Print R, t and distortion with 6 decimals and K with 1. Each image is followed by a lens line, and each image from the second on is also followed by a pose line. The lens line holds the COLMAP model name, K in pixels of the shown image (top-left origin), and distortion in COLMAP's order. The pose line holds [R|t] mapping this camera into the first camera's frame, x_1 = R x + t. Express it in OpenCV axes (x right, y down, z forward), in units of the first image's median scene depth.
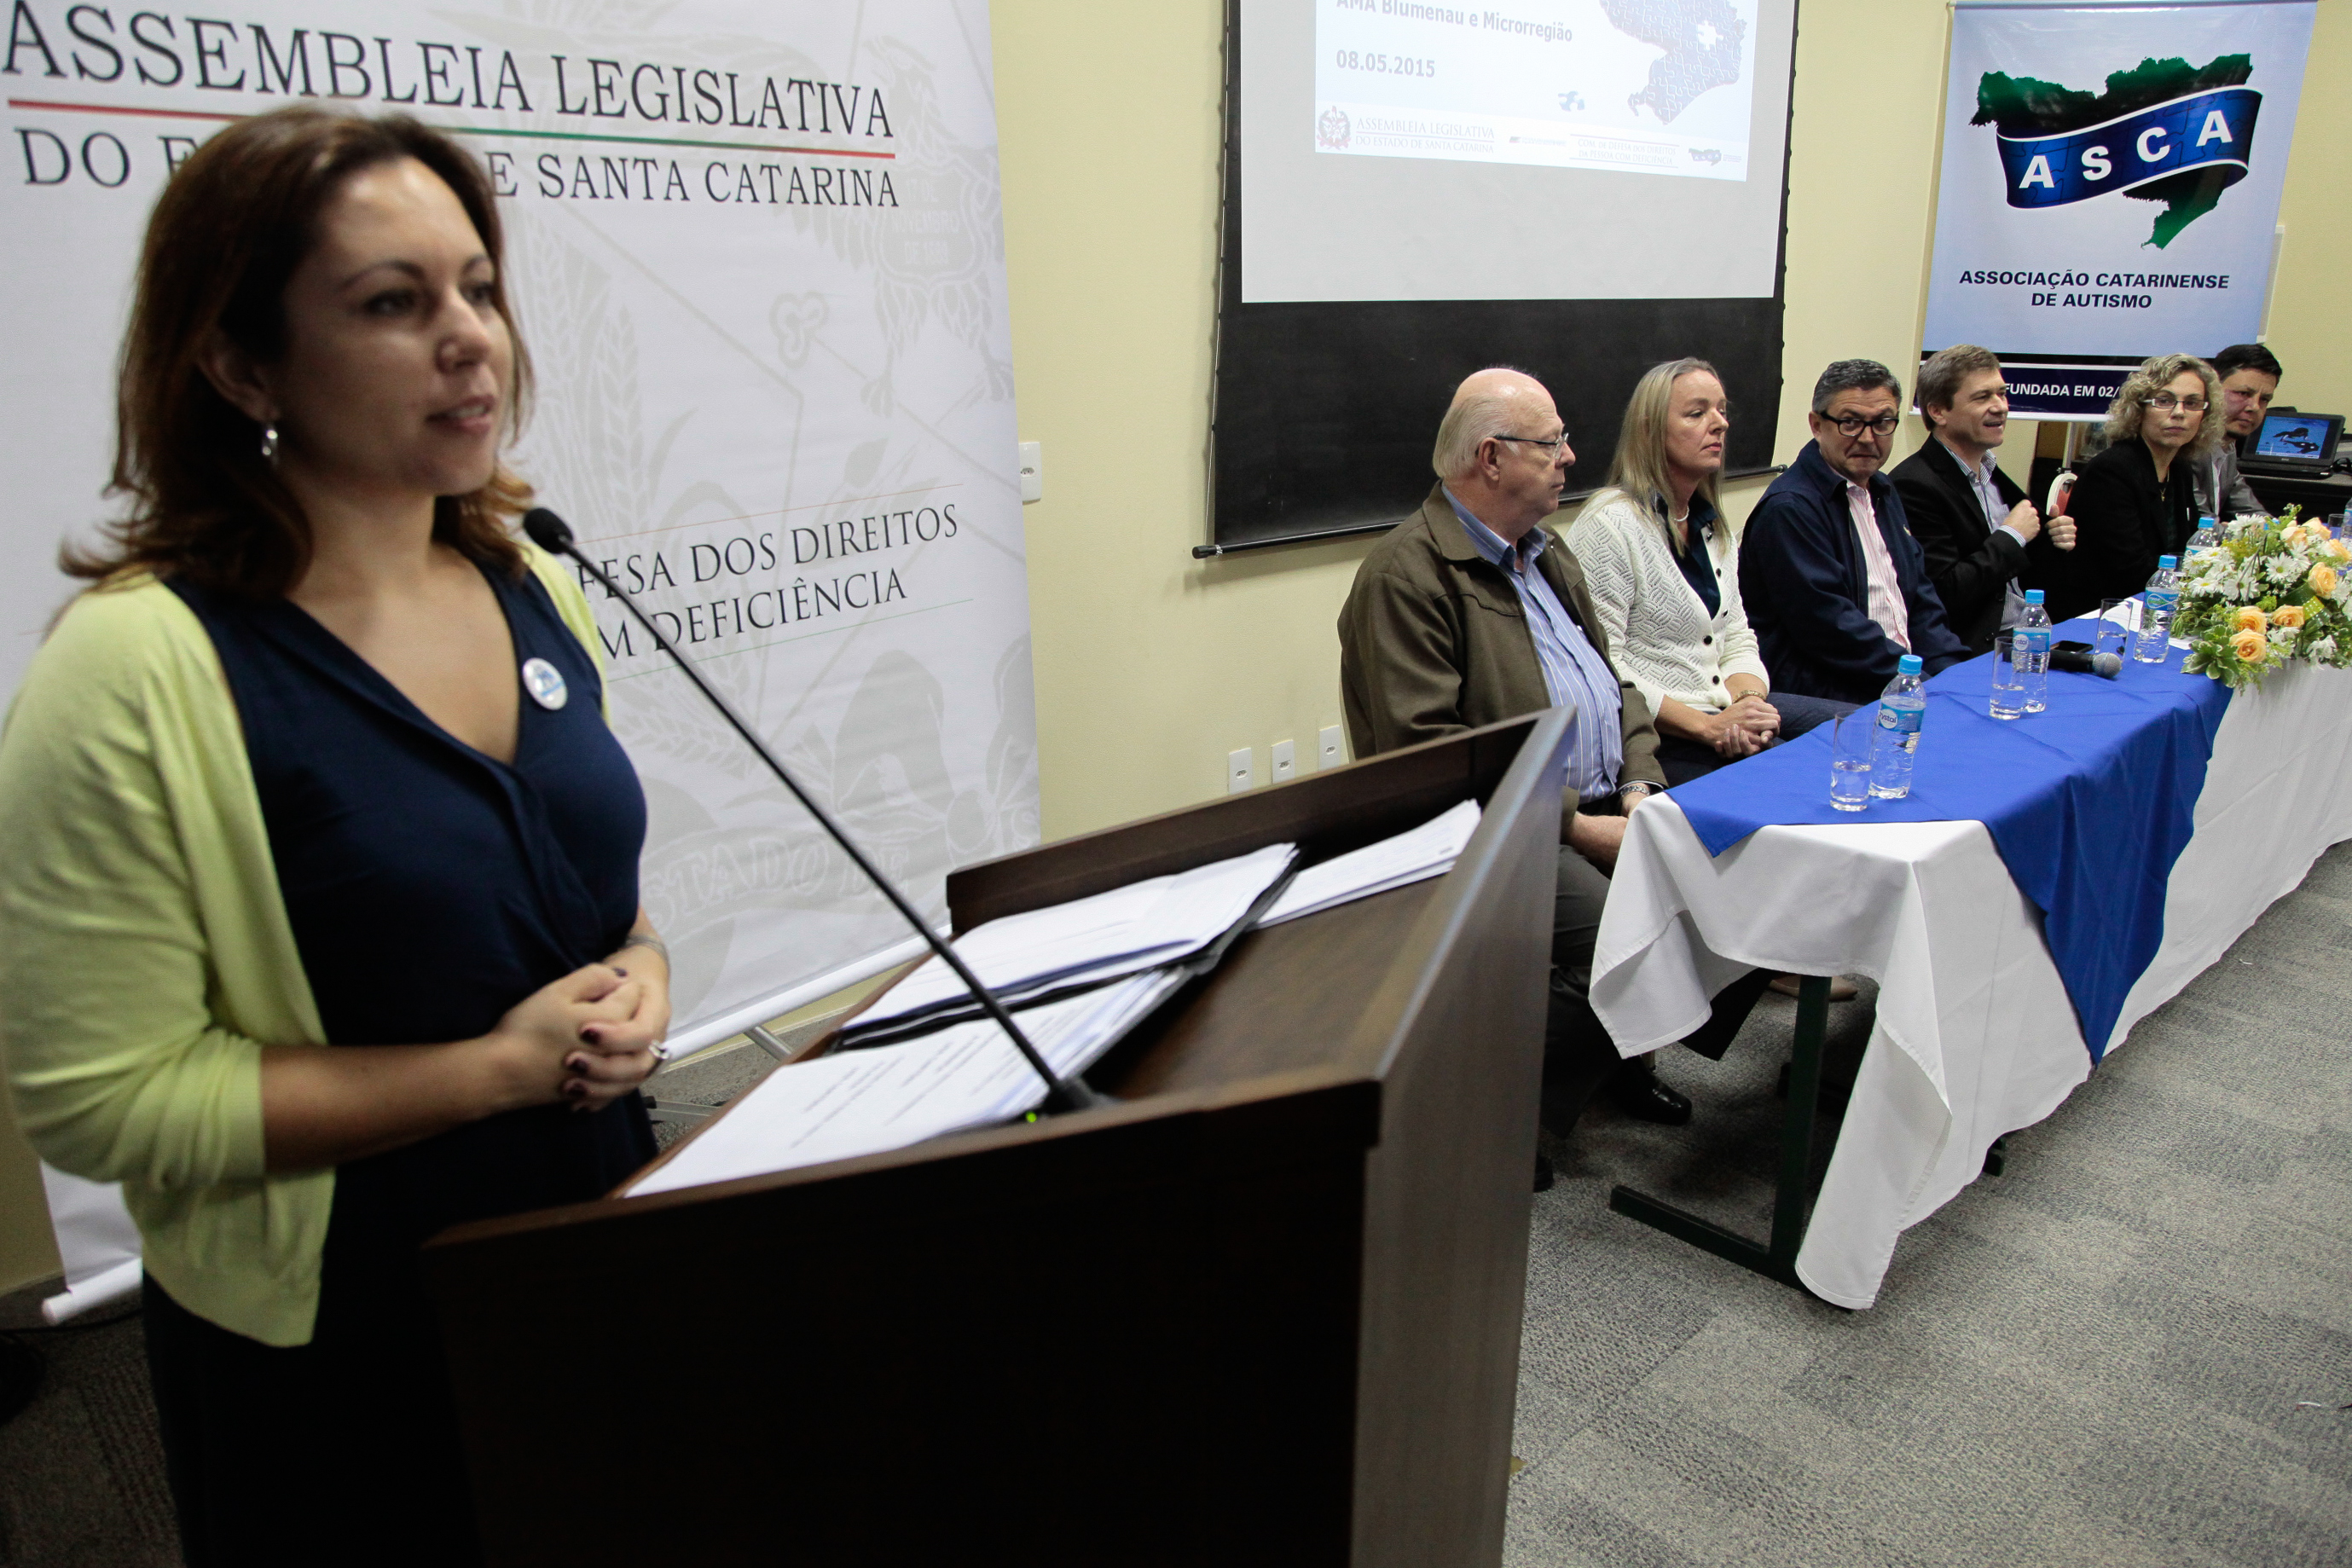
lens RADIAL K [[1653.7, 0, 1170.4], [0, 1653.7, 777.1], [0, 0, 1]] dist [-0.117316, 0.069374]
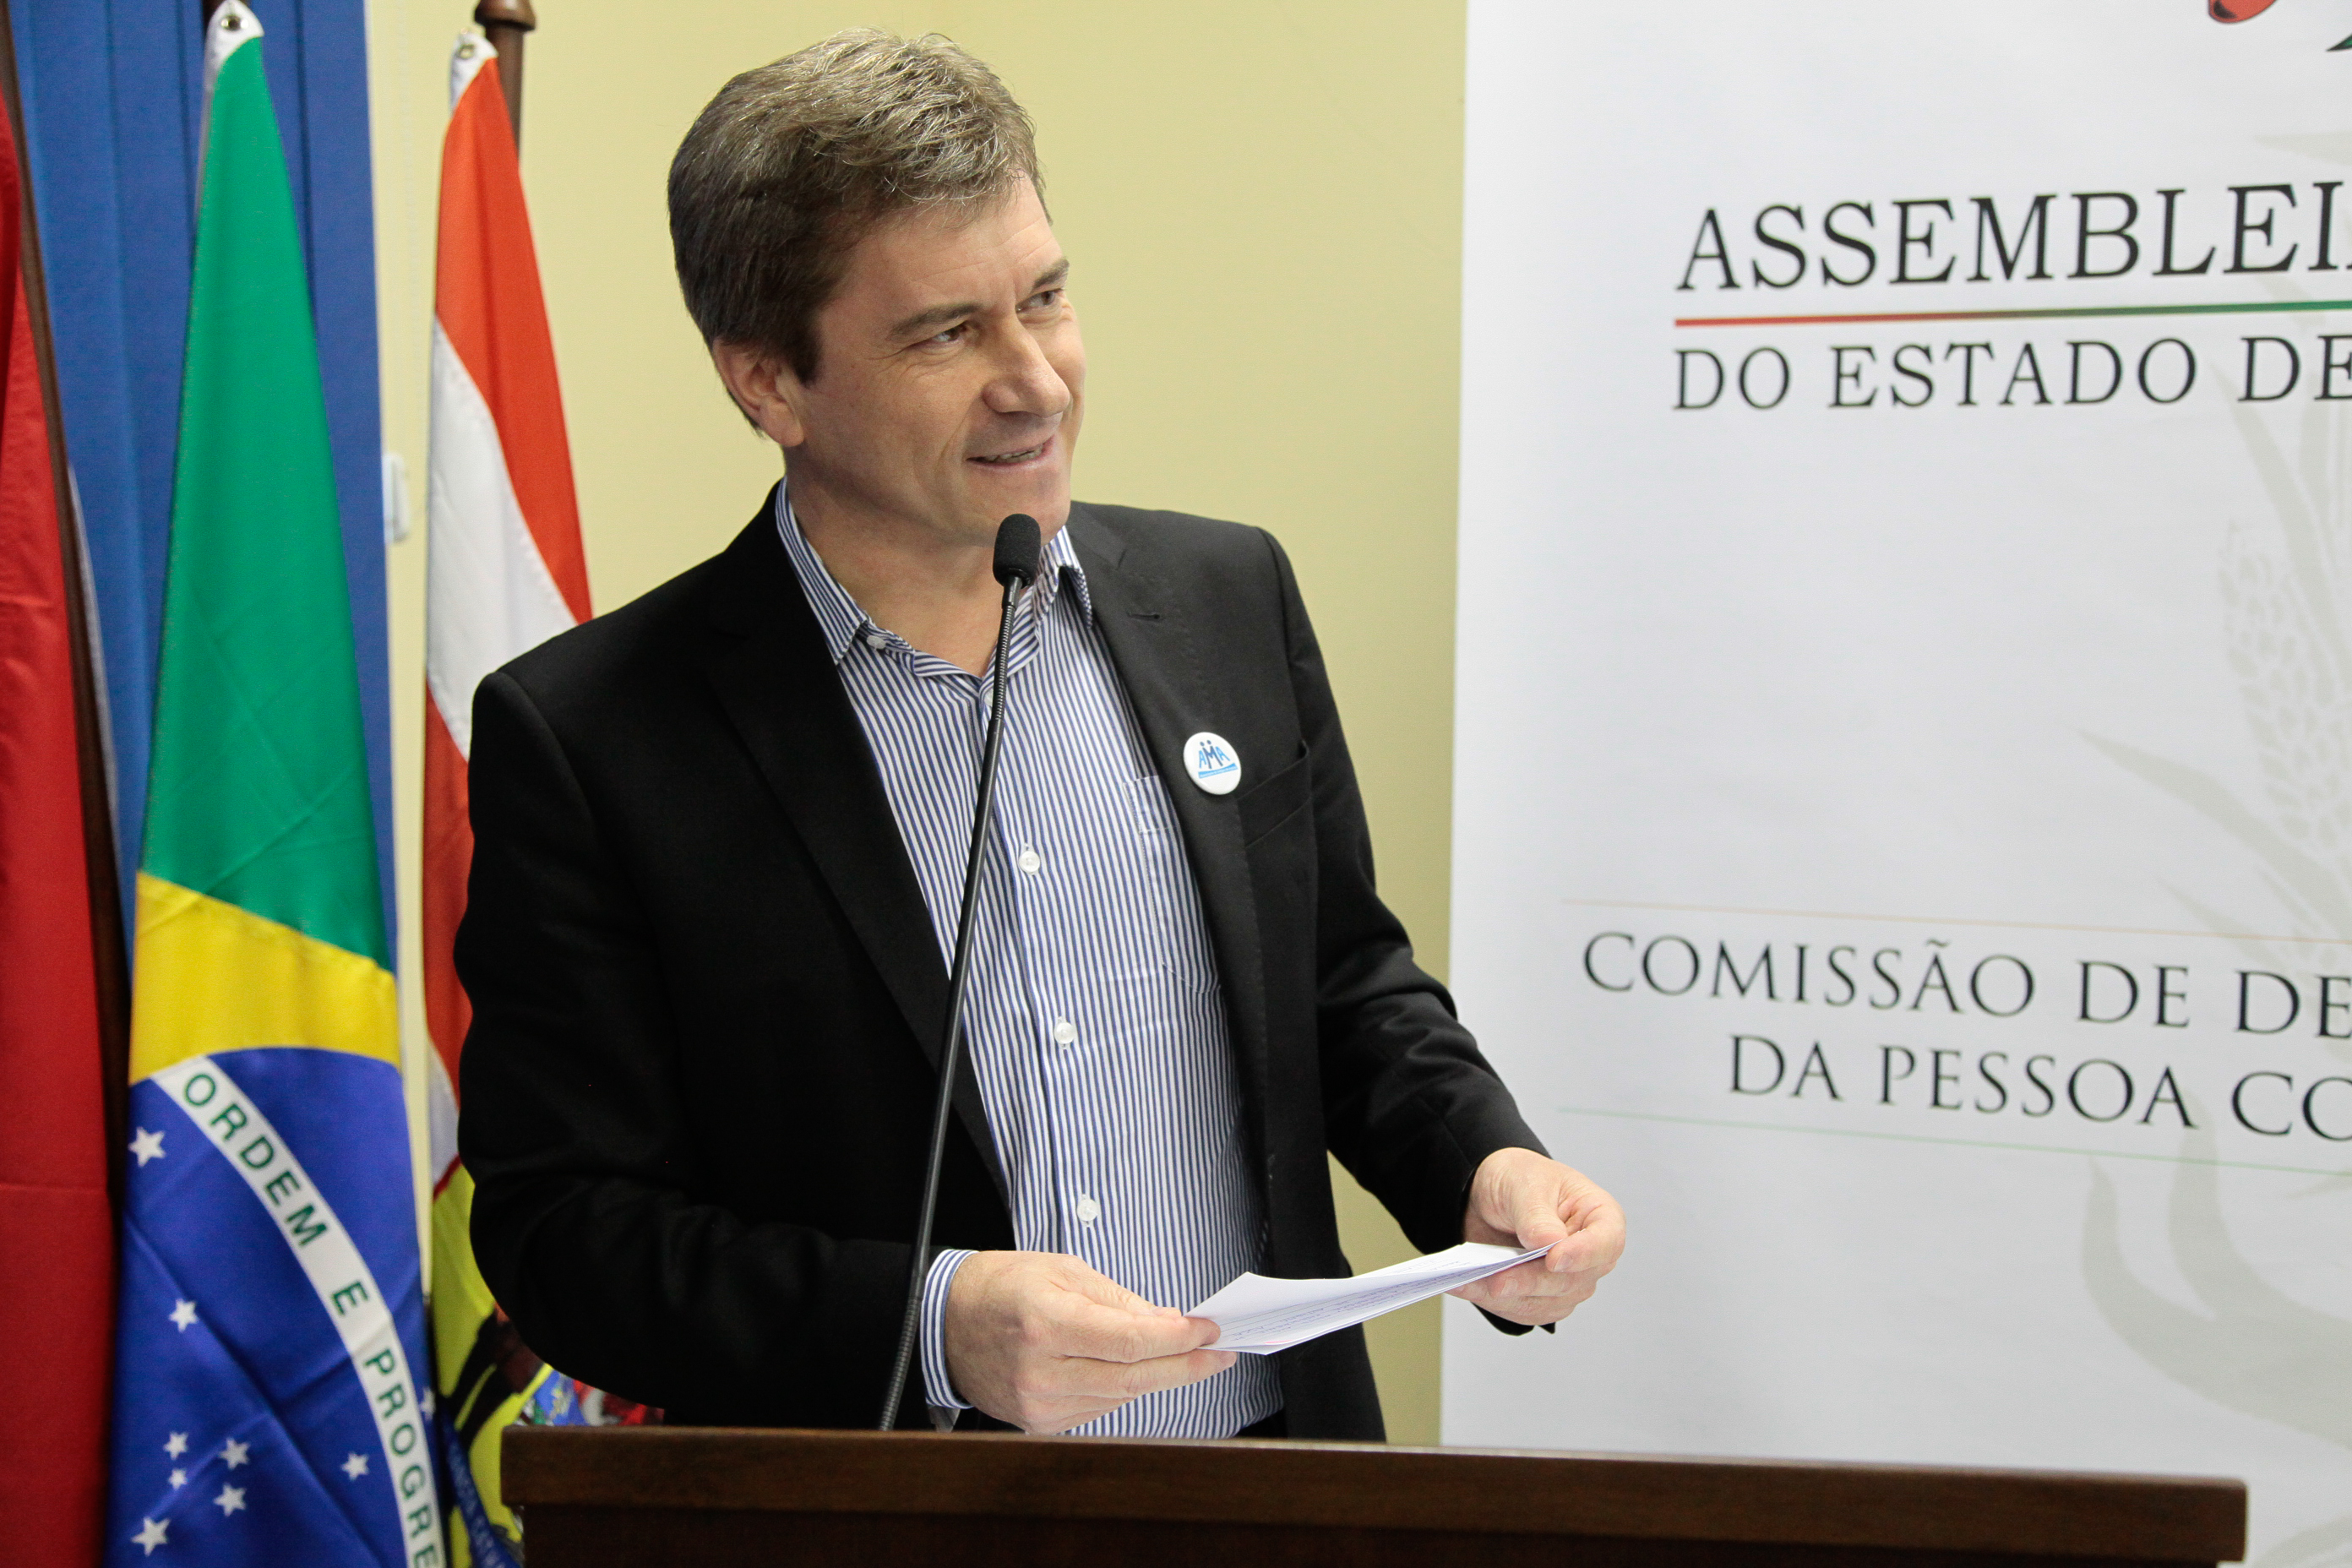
lens RADIAL K [[3178.5, 0, 1169.7], [0, 3178.5, 795.9], [0, 0, 1]] dist [0.175028, 0.085393]
pose [[0.265373, 0.103343, -0.958591, 0.615059], [-0.282962, 0.958804, 0.025031, -0.086993], [0.921688, 0.264603, 0.283683, 0.186611]]
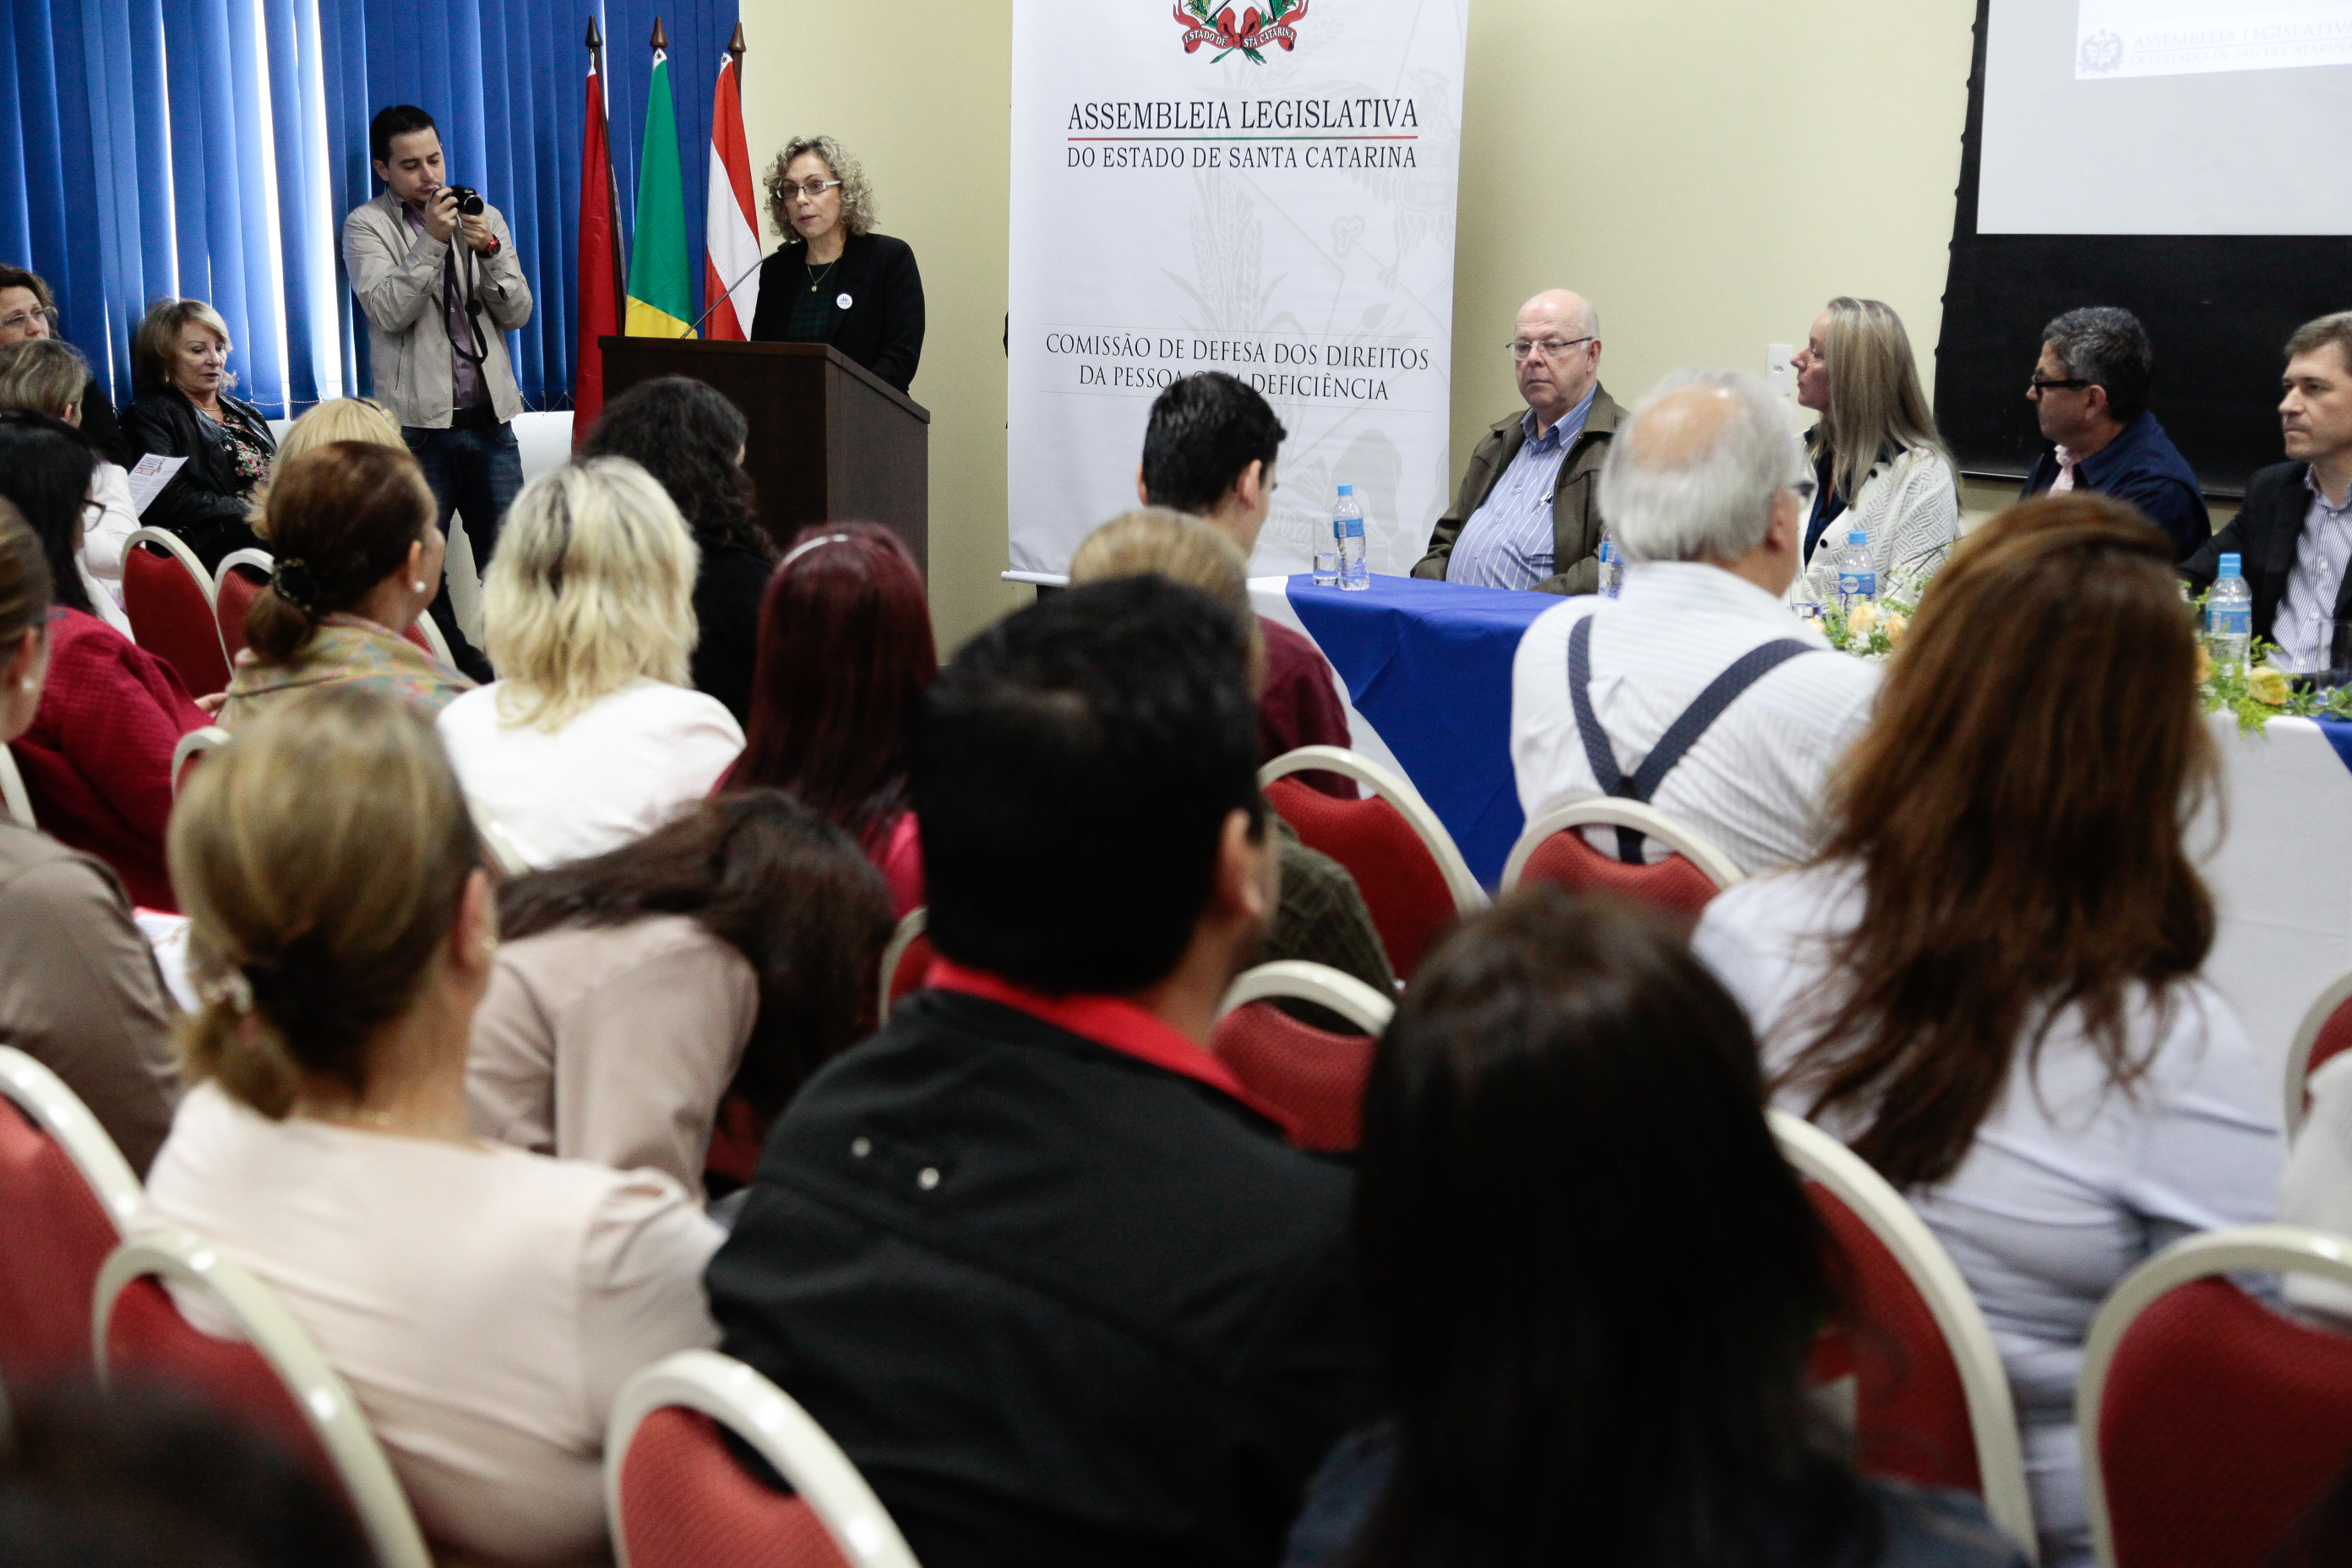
lens RADIAL K [[3575.6, 0, 1143.3], [0, 3575.6, 836.5], [0, 0, 1]] dist [0.141876, 0.000405]
pose [[-0.072774, 0.191394, -0.978812, 3.791612], [-0.288450, 0.935433, 0.204357, -0.397014], [0.954726, 0.297210, -0.012867, 1.023352]]
